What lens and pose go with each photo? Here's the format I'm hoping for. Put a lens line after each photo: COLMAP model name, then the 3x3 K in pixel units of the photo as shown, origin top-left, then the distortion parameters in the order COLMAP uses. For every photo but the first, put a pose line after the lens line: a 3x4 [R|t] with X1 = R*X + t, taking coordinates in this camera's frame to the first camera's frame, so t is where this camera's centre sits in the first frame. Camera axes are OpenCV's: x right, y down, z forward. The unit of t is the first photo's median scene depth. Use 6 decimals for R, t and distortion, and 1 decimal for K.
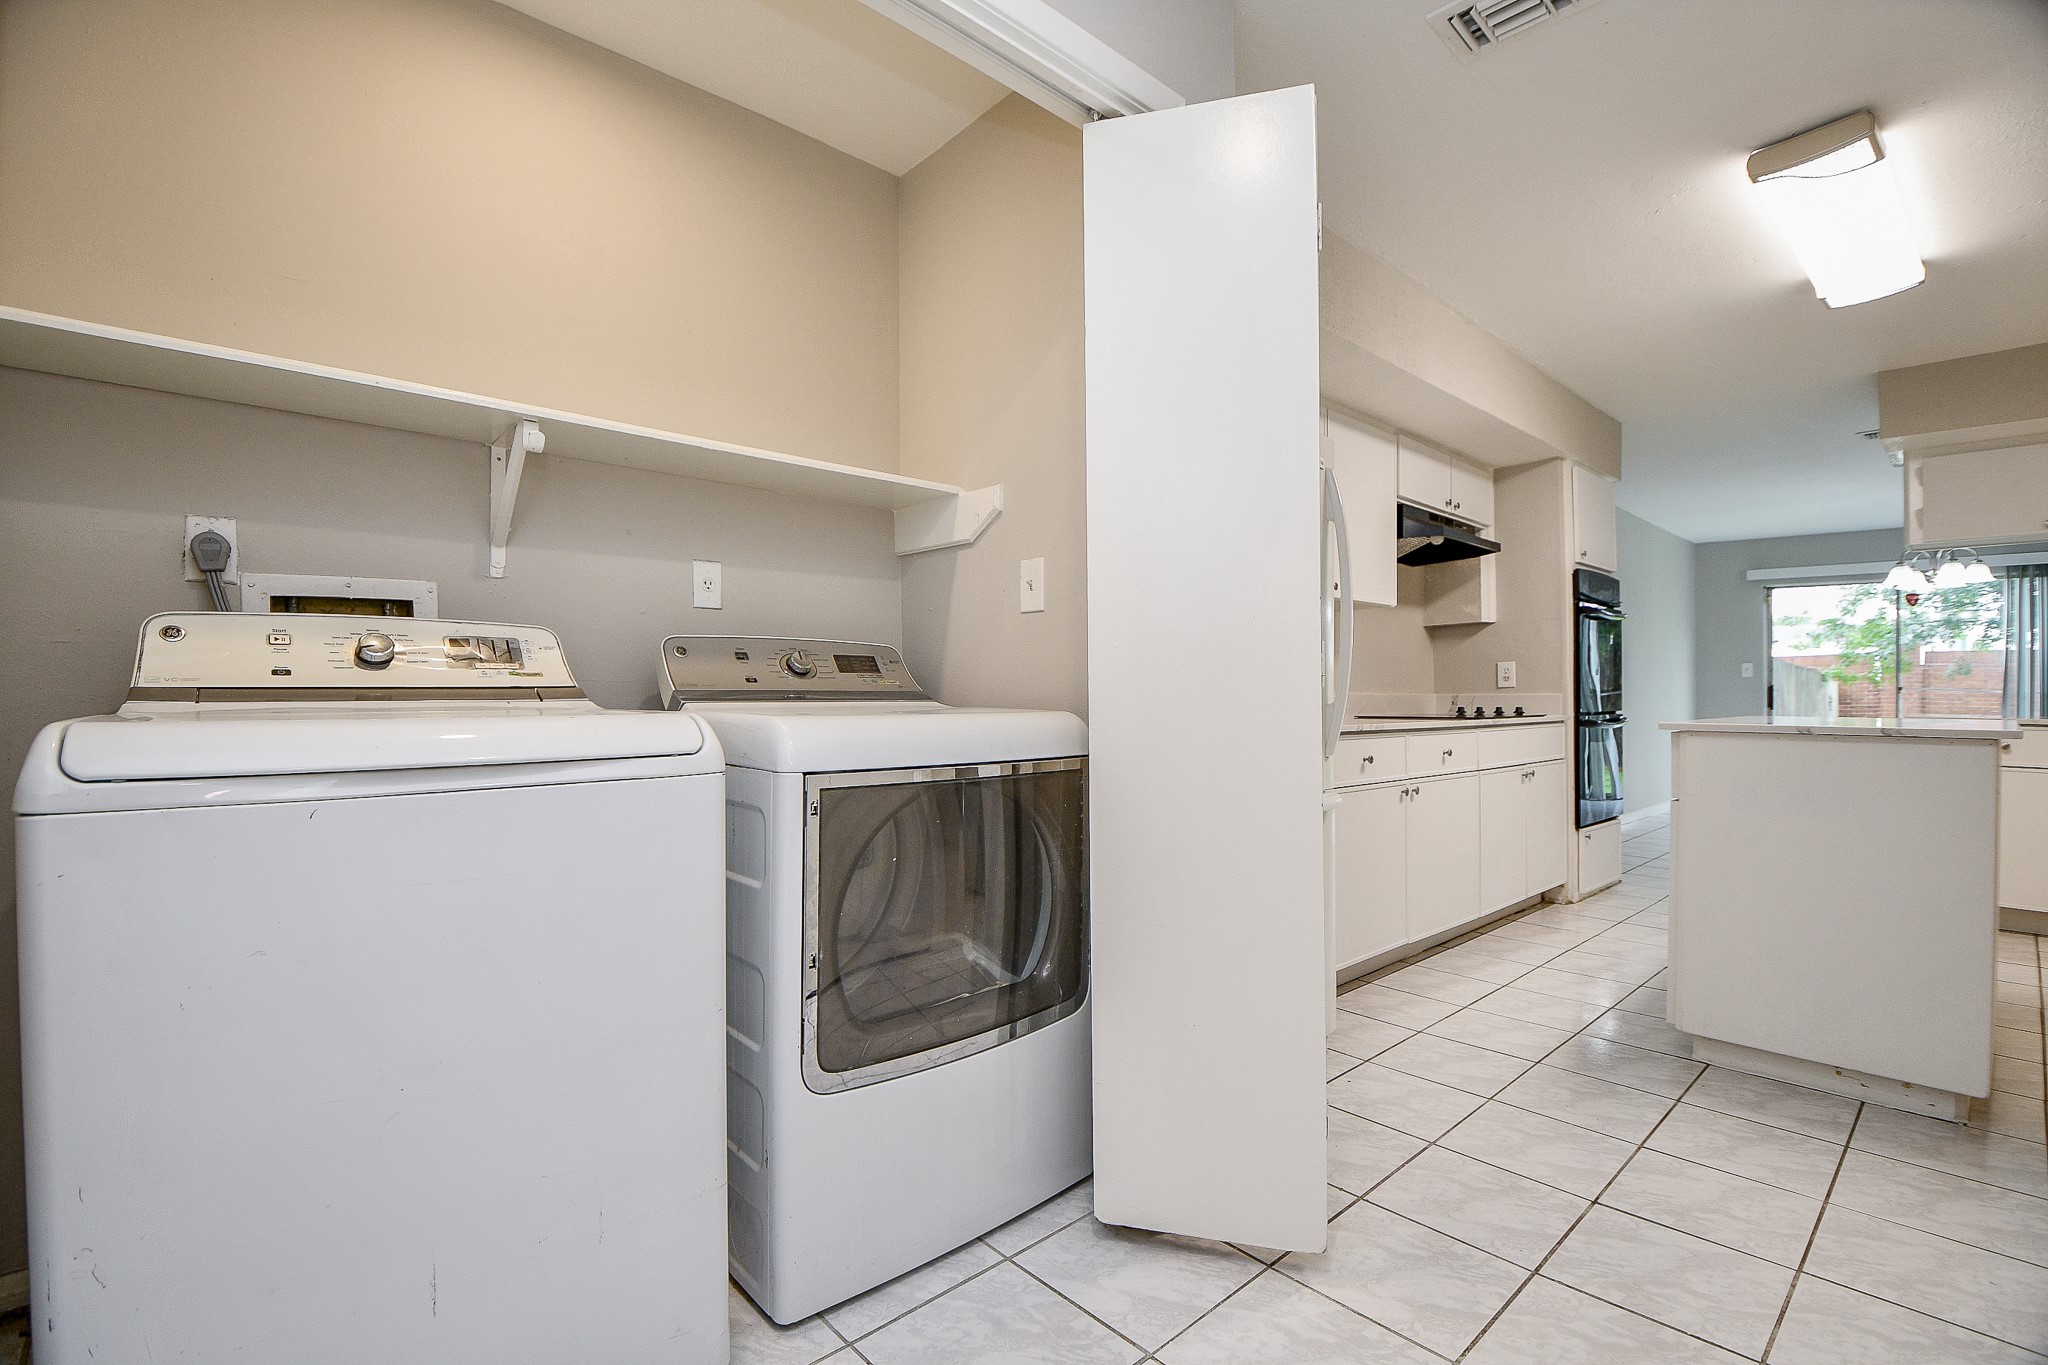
lens RADIAL K [[910.3, 0, 1035.7], [0, 910.3, 689.9], [0, 0, 1]] dist [-0.004369, -0.010731]
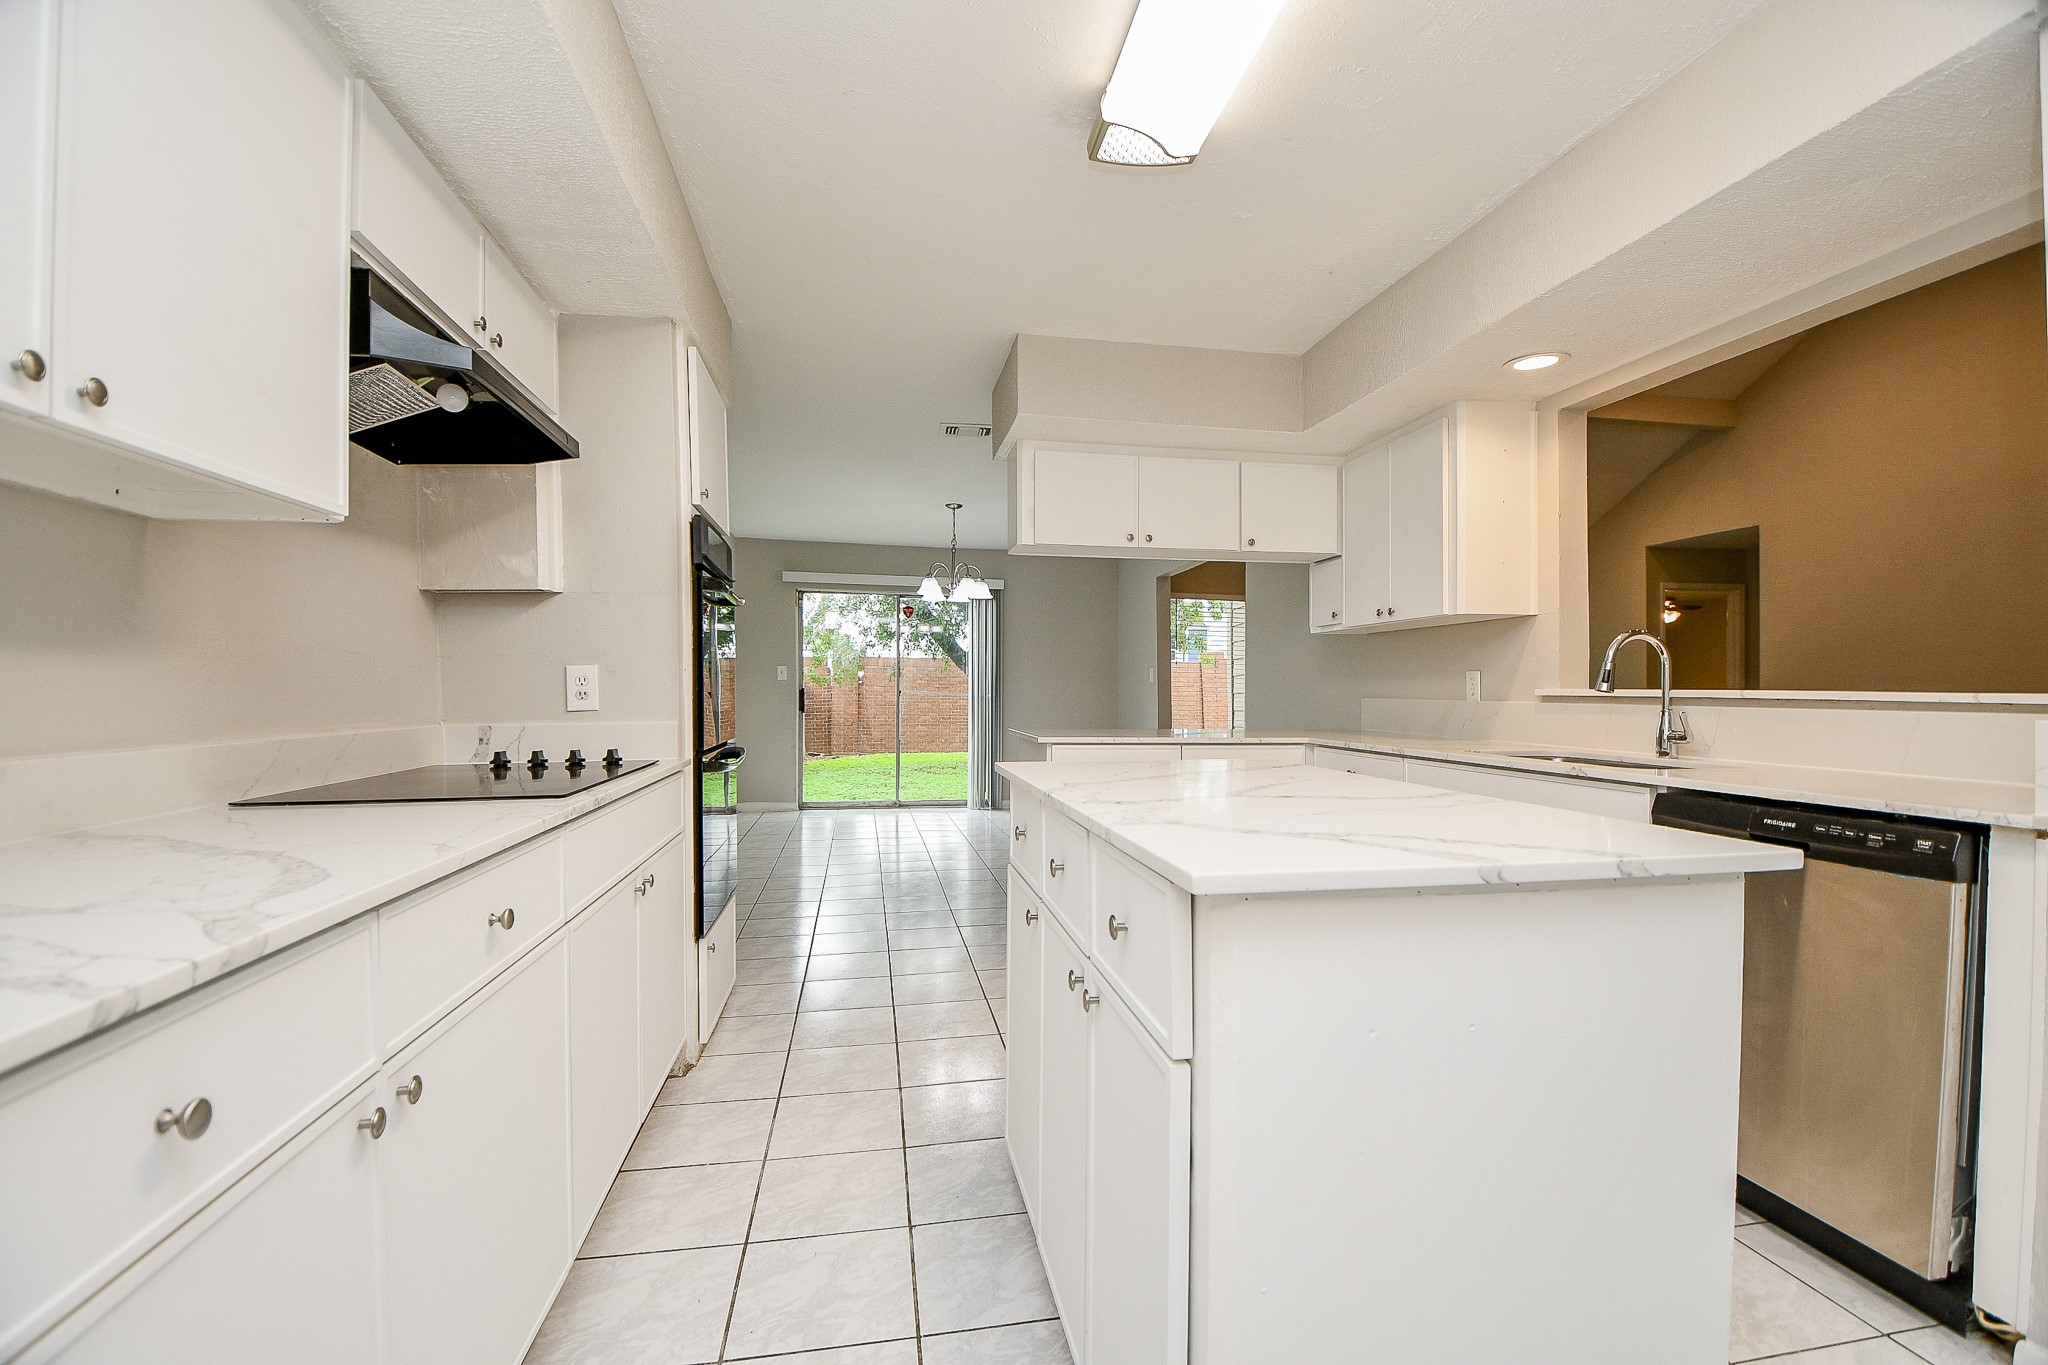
lens RADIAL K [[910.3, 0, 1016.1], [0, 910.3, 686.9], [0, 0, 1]] dist [-0.004369, -0.010731]
pose [[0.551065, 0.001546, 0.834461, 0.202875], [-0.006041, 0.999979, 0.002137, -0.020314], [-0.834440, -0.006219, 0.551063, 0.477459]]
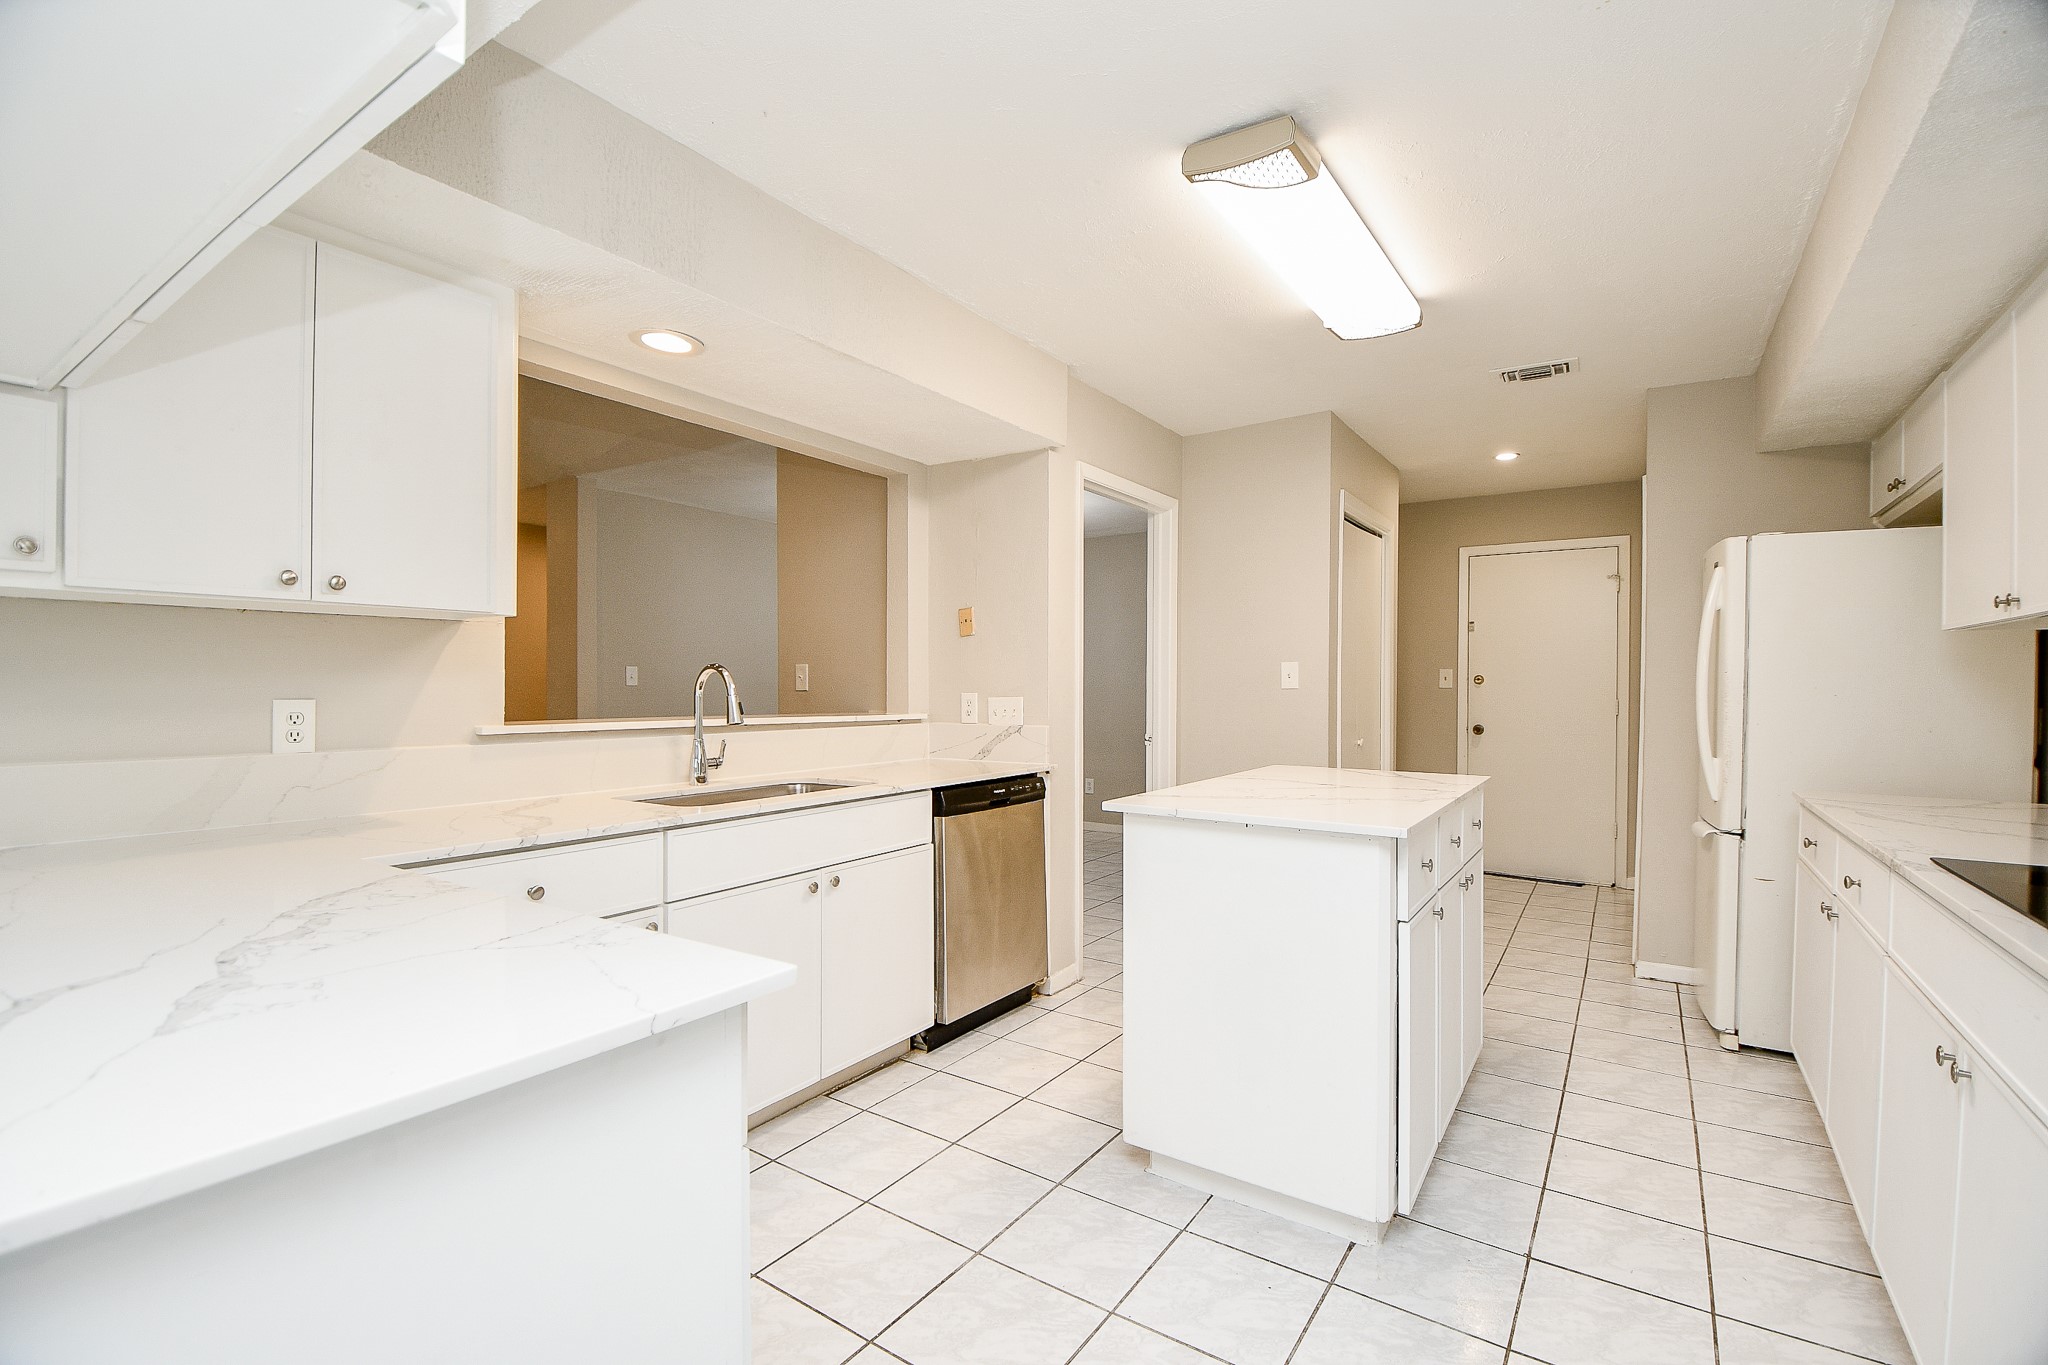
lens RADIAL K [[910.3, 0, 1023.9], [0, 910.3, 693.4], [0, 0, 1]] dist [-0.004369, -0.010731]
pose [[-0.977319, -0.001373, -0.211769, 0.848728], [-0.001577, 0.999998, 0.000794, -0.038890], [0.211768, 0.001110, -0.977319, 1.115500]]
